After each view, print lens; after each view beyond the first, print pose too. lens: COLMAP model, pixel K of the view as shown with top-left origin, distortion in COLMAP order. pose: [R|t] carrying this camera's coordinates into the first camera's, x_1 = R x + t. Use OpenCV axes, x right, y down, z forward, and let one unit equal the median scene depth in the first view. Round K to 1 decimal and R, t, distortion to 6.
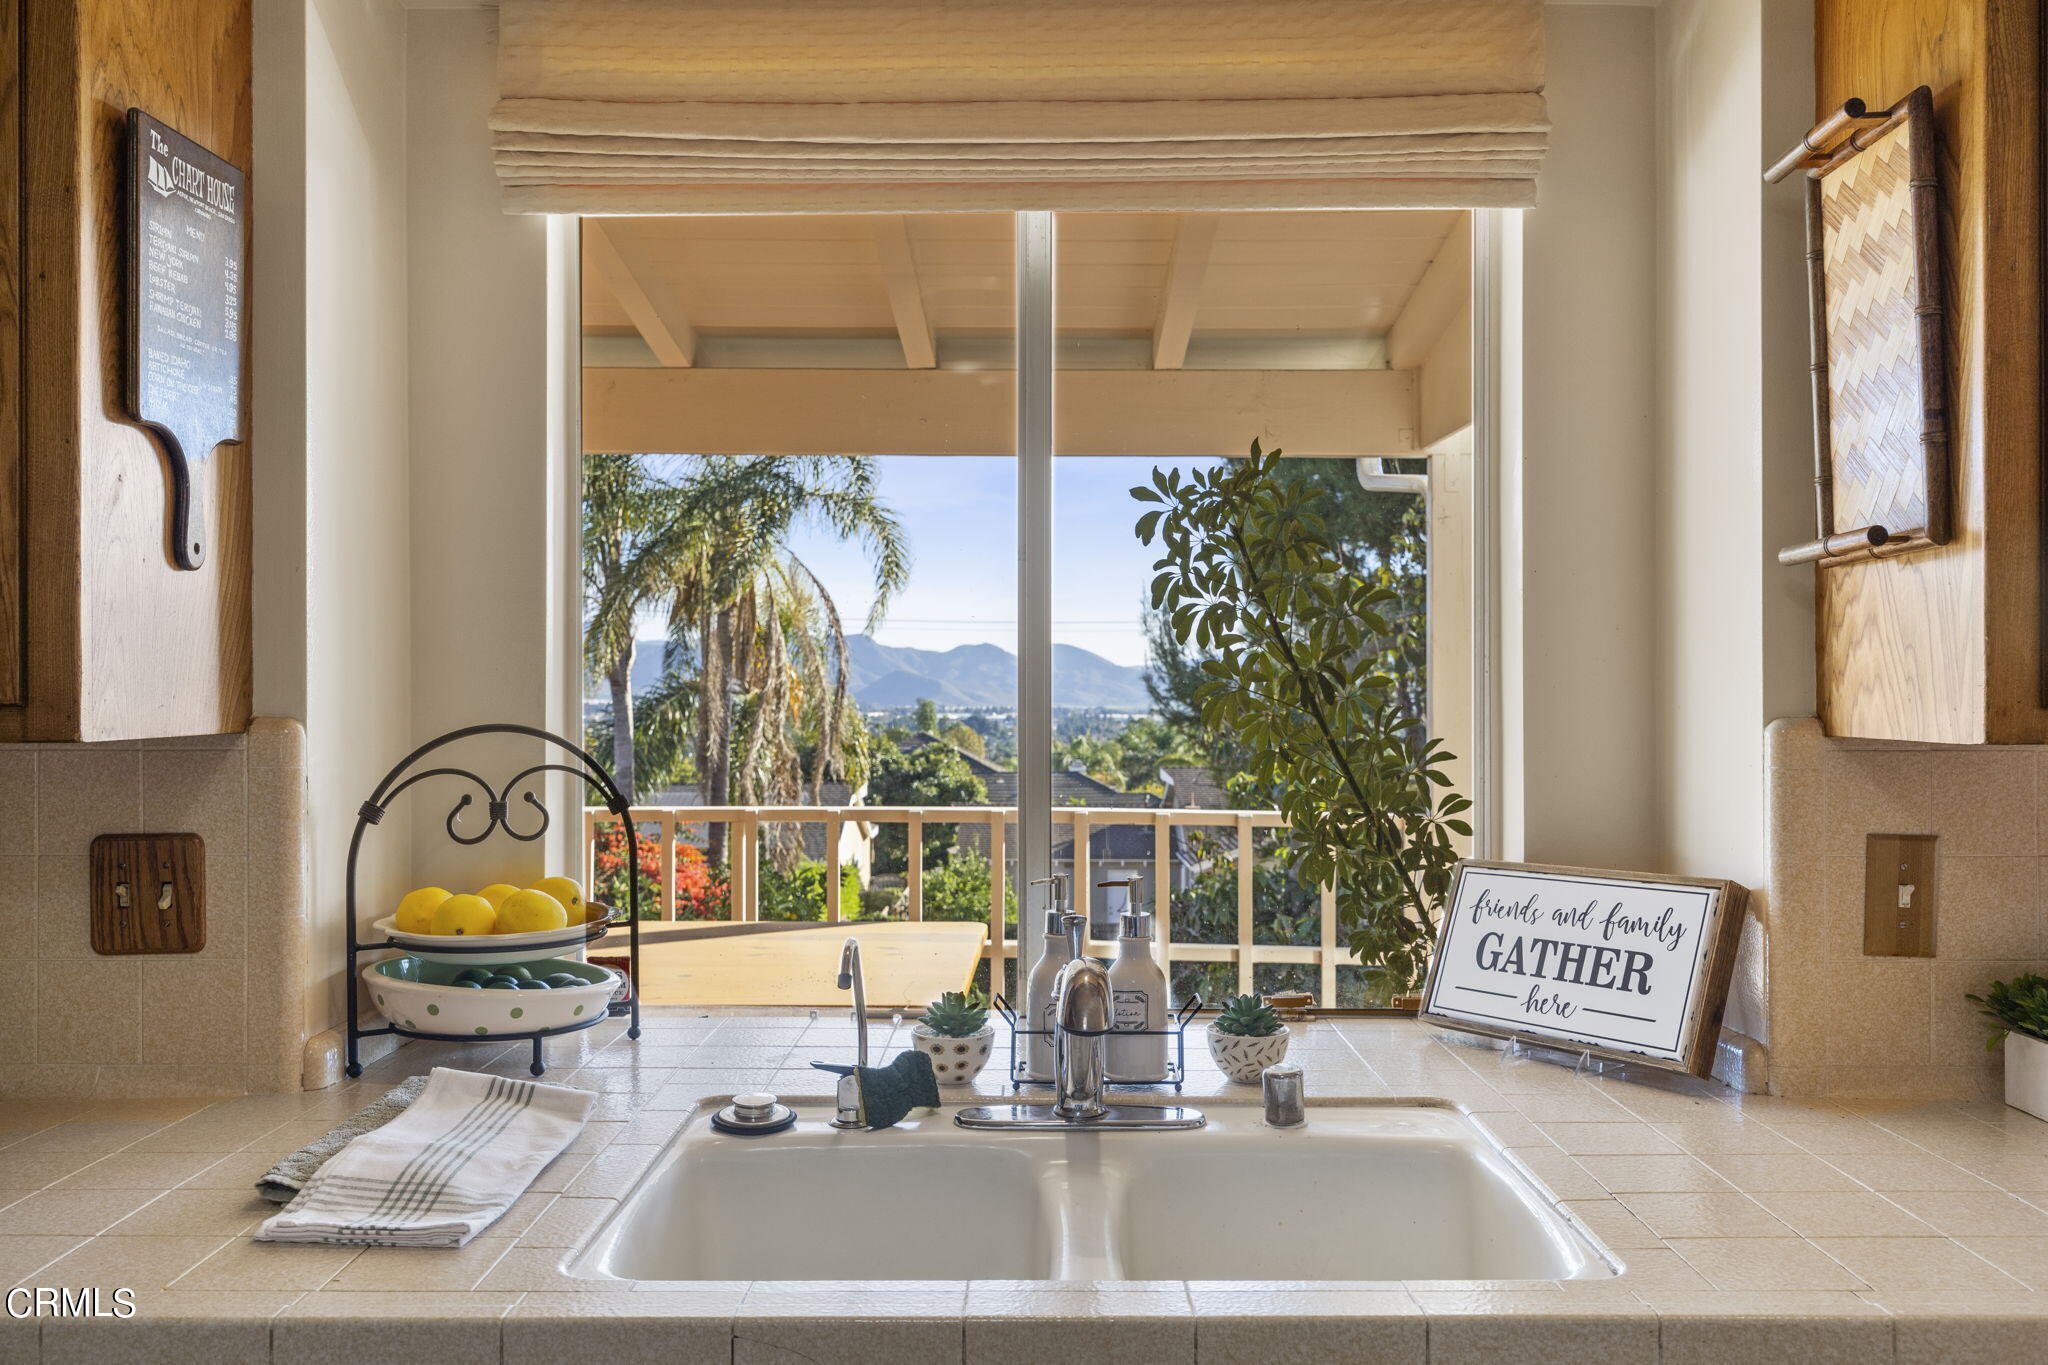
lens RADIAL K [[1620.5, 0, 1031.2], [0, 1620.5, 681.4], [0, 0, 1]] dist [-0.005304, 0.004047]
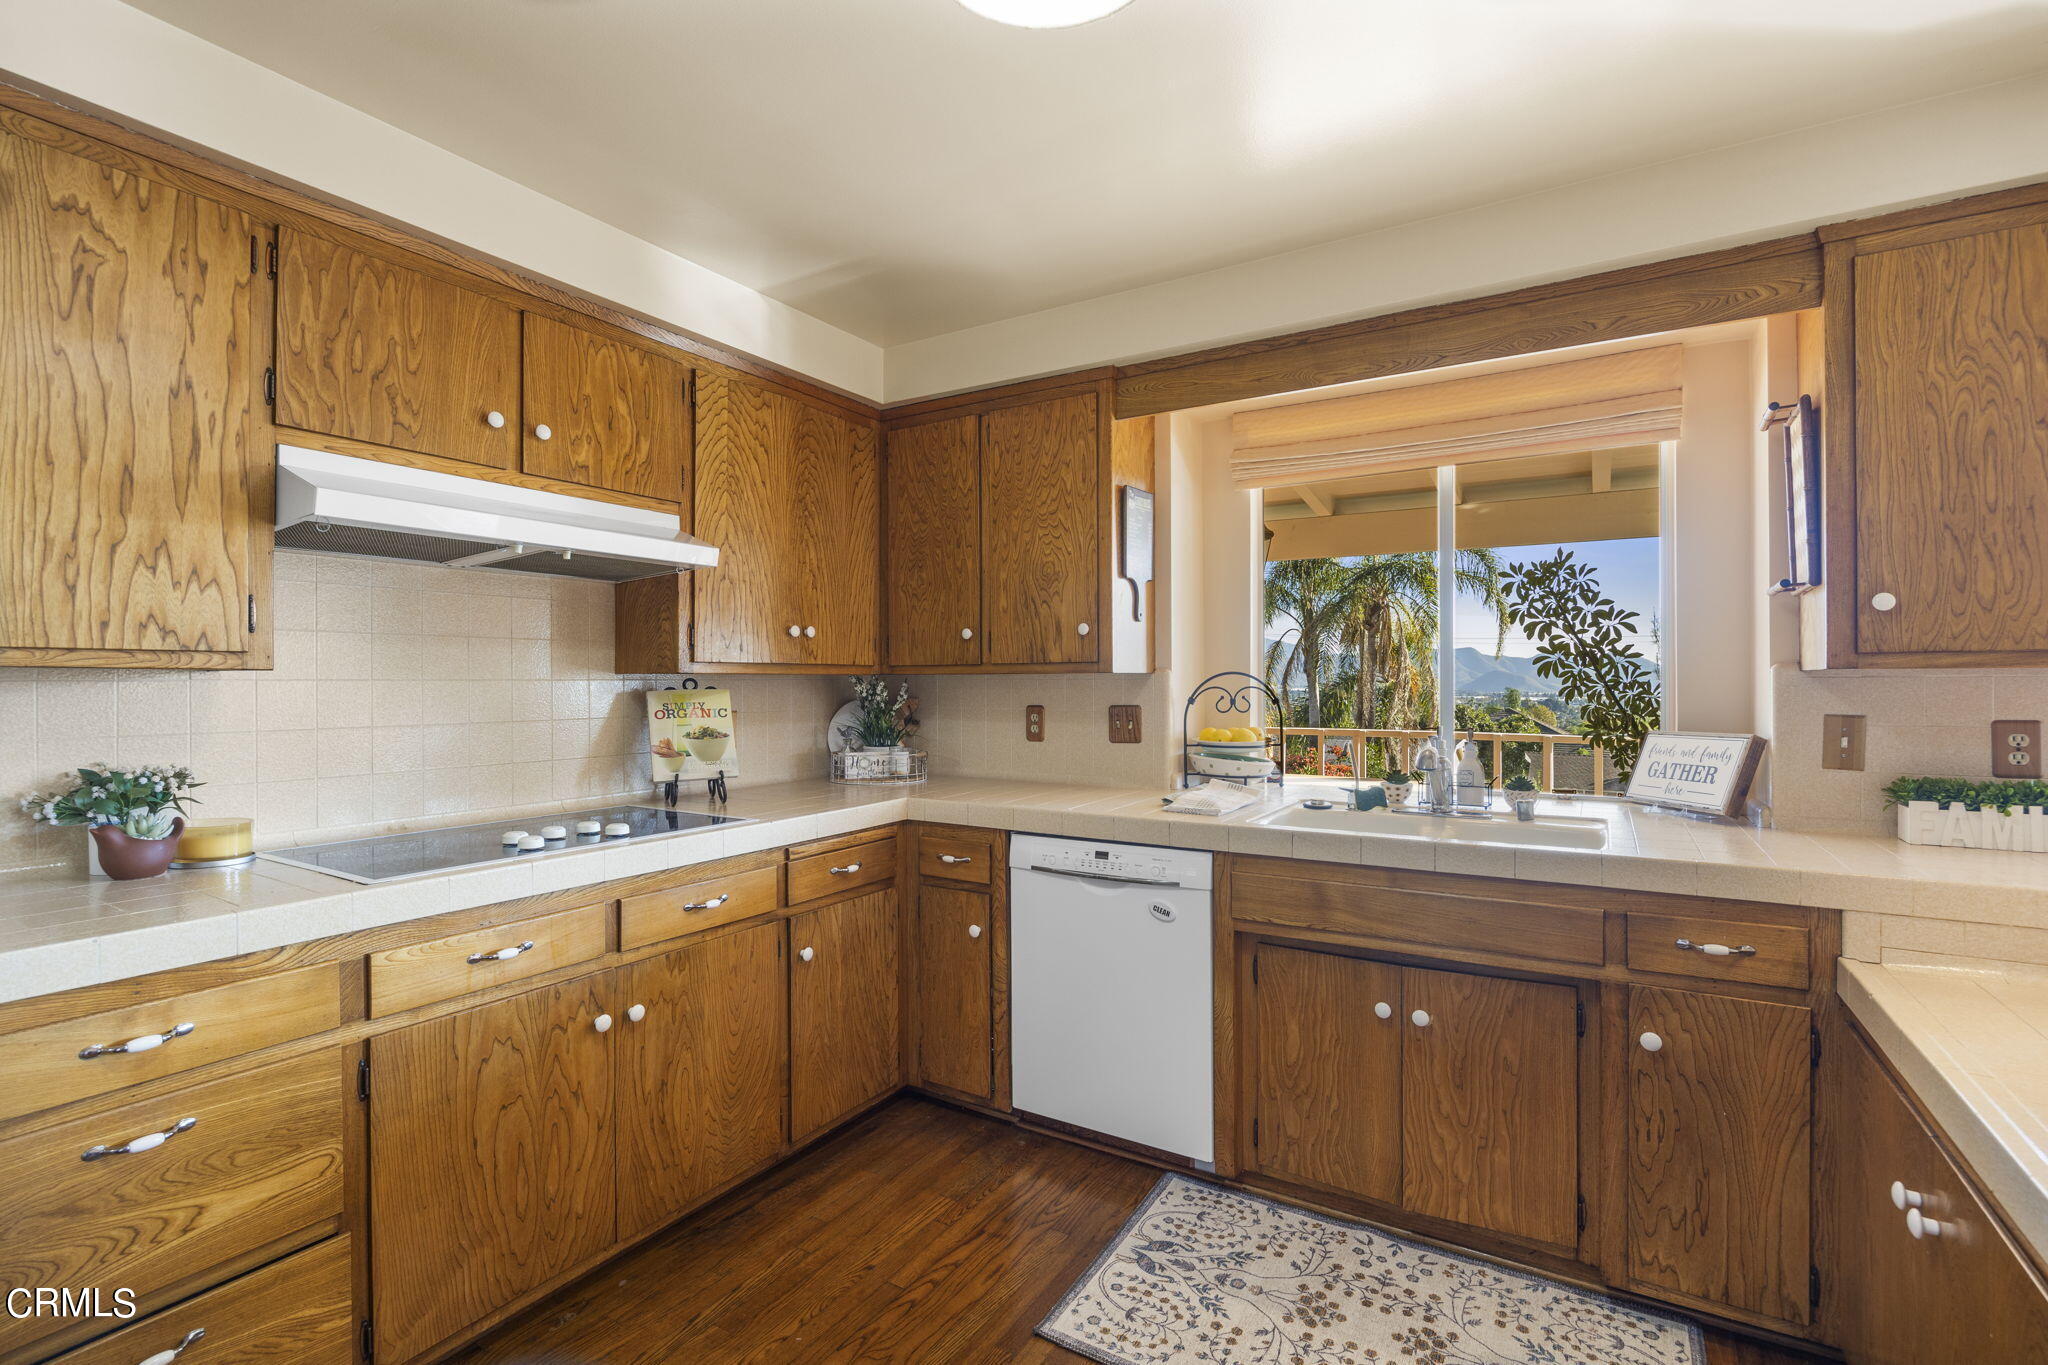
lens RADIAL K [[928.4, 0, 1027.4], [0, 928.4, 679.0], [0, 0, 1]] dist [-0.002811, -0.000323]
pose [[0.851027, -0.001784, -0.525119, 0.227217], [0.002099, 0.999998, 0.000005, 0.038991], [0.525118, -0.001107, 0.851029, -0.599072]]
